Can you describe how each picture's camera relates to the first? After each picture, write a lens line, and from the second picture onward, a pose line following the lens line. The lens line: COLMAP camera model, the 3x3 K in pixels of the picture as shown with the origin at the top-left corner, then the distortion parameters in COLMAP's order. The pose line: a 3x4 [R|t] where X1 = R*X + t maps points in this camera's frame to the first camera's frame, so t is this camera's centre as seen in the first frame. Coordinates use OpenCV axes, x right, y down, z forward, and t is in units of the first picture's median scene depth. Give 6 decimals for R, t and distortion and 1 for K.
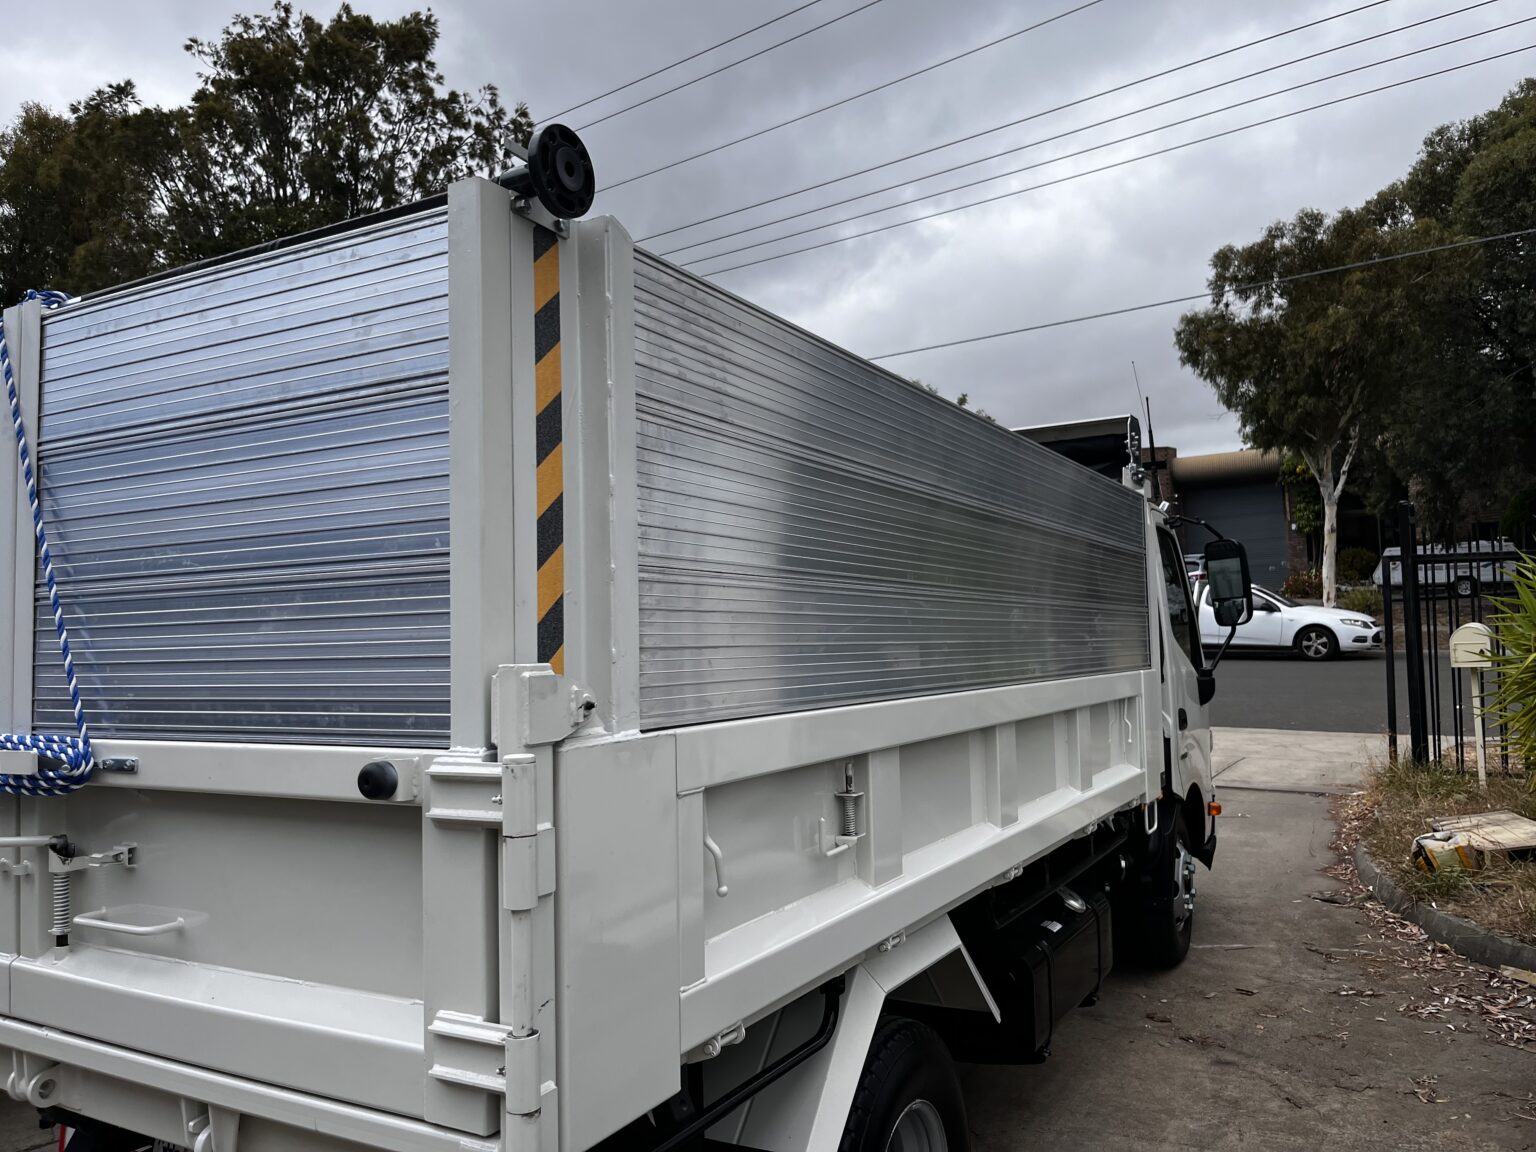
lens RADIAL K [[1178.1, 0, 768.0], [0, 1178.1, 576.0], [0, 0, 1]] dist [0.006040, 0.003744]
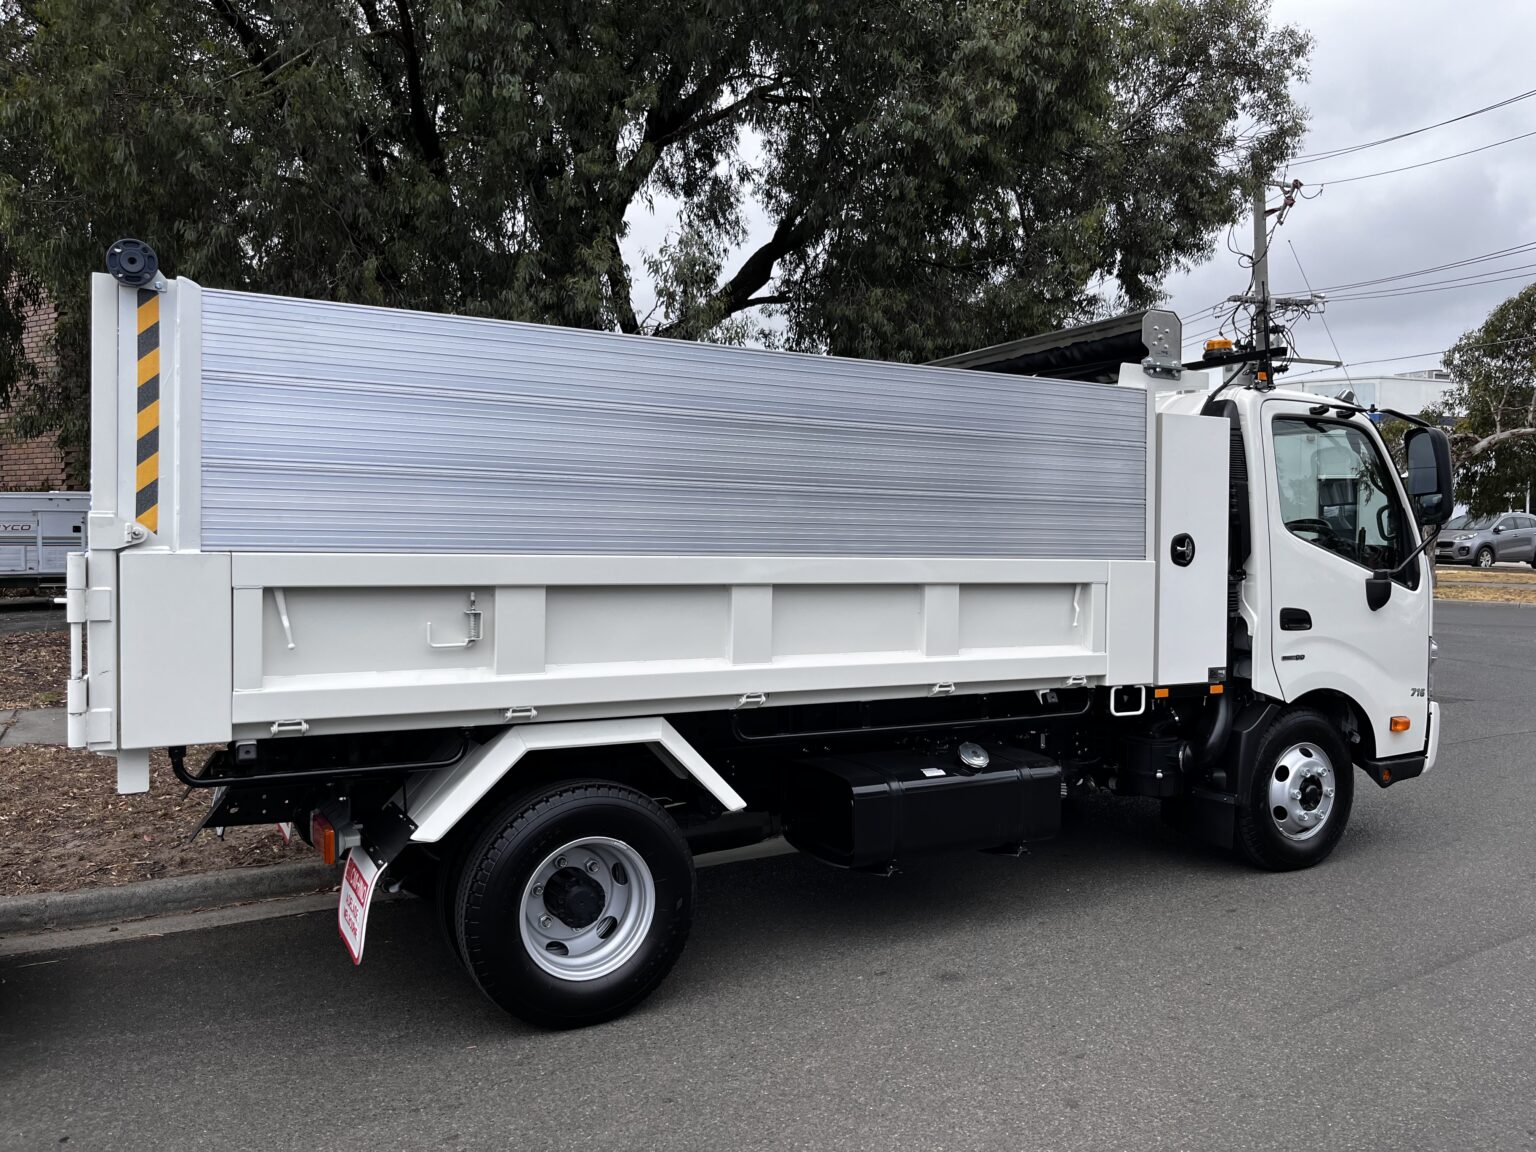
lens RADIAL K [[1178.1, 0, 768.0], [0, 1178.1, 576.0], [0, 0, 1]] dist [0.006040, 0.003744]
pose [[0.849370, 0.041692, -0.526149, 1.446562], [0.002014, 0.996612, 0.082223, 0.015136], [0.527794, -0.070897, 0.846408, -0.115828]]
